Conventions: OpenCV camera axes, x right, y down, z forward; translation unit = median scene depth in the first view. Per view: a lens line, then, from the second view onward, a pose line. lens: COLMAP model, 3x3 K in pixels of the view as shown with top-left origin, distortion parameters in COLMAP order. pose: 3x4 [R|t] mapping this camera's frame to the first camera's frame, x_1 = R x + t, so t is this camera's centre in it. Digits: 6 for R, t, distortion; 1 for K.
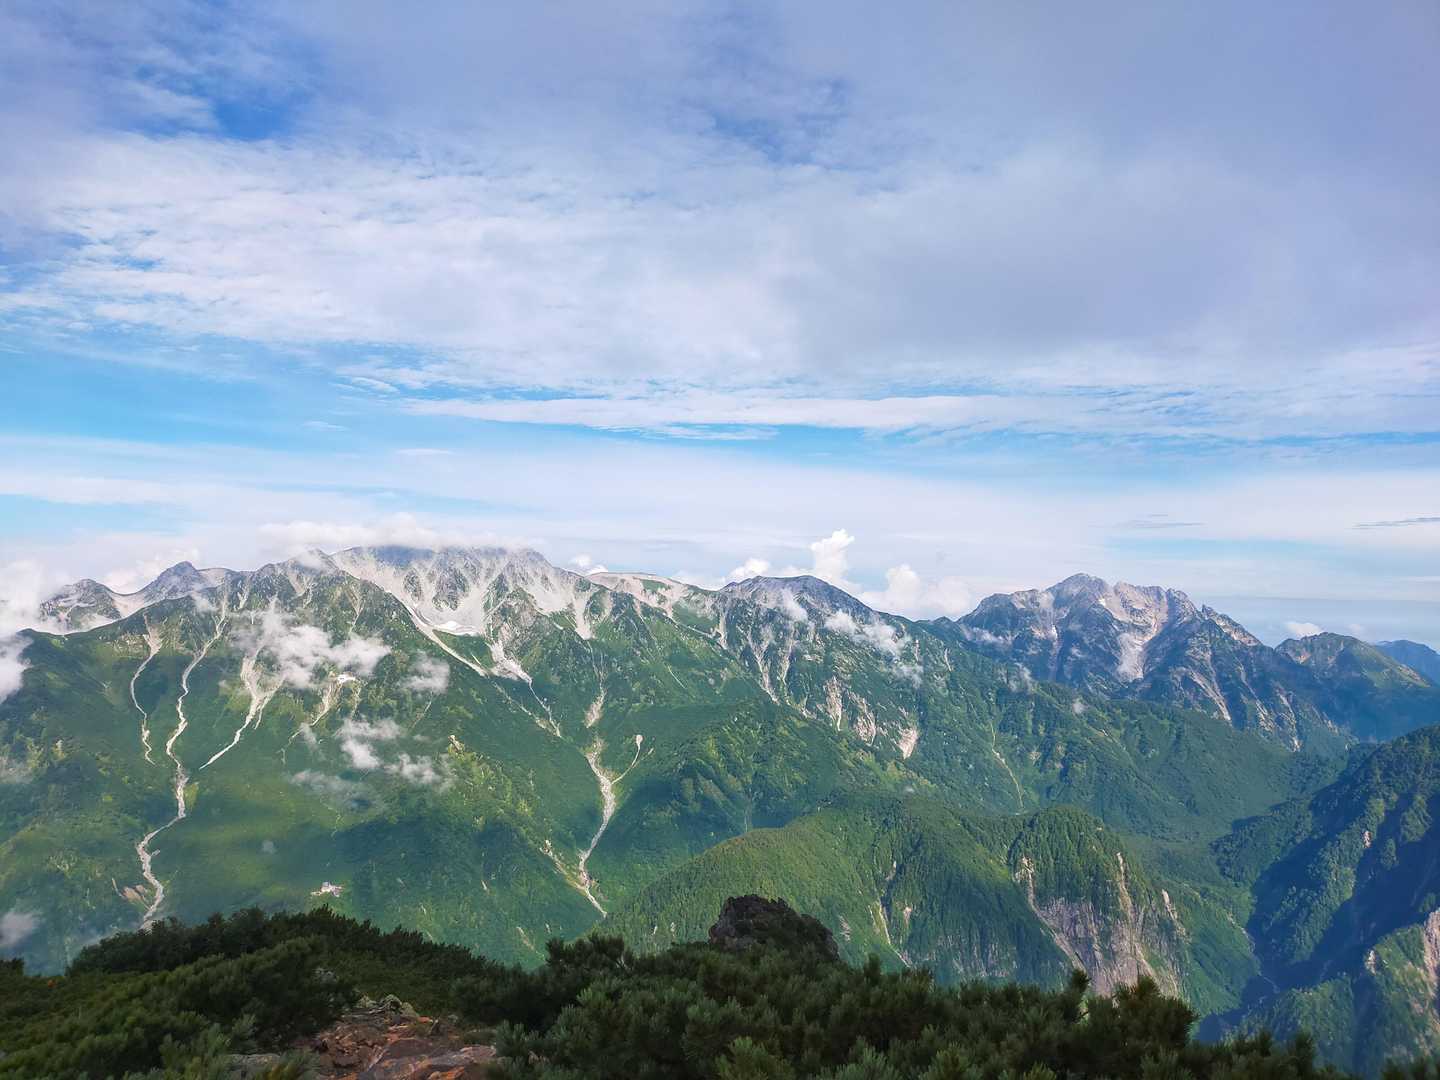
lens RADIAL K [[1074.5, 0, 720.0], [0, 1074.5, 540.0], [0, 0, 1]] dist [0.094008, -0.111989]
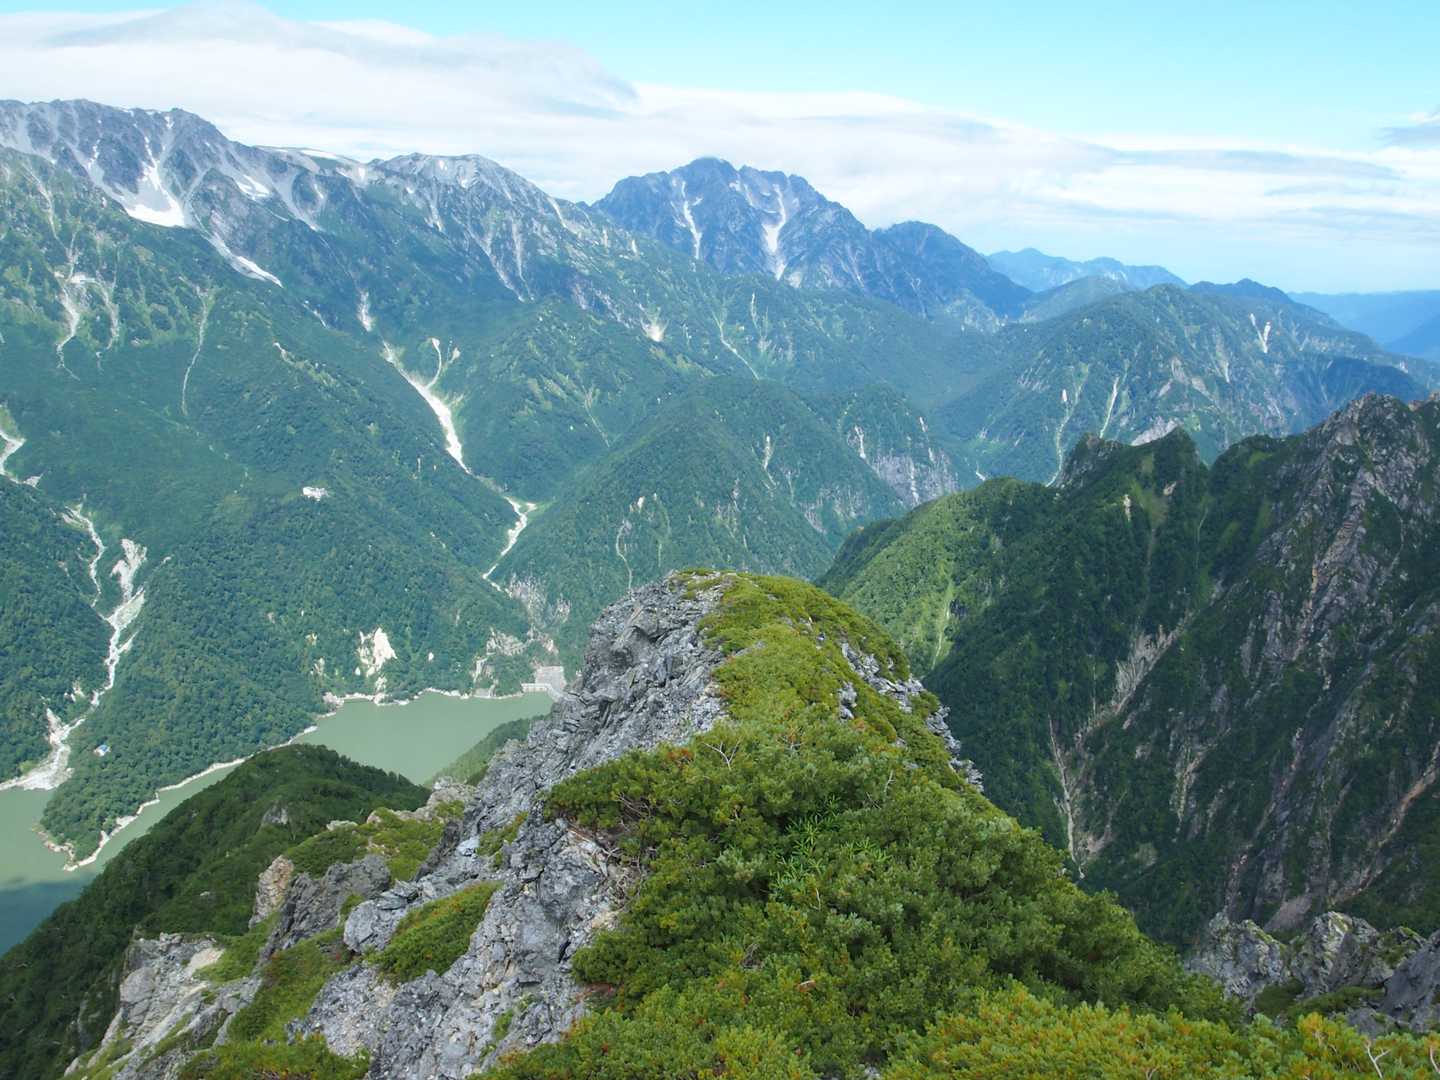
lens RADIAL K [[1353.1, 0, 720.0], [0, 1353.1, 540.0], [0, 0, 1]] dist [-0.002886, 0.019125]
pose [[0.884178, -0.100011, 0.456319, -0.357053], [-0.053441, 0.948747, 0.311485, -0.029703], [-0.464083, -0.299794, 0.833517, -0.137227]]
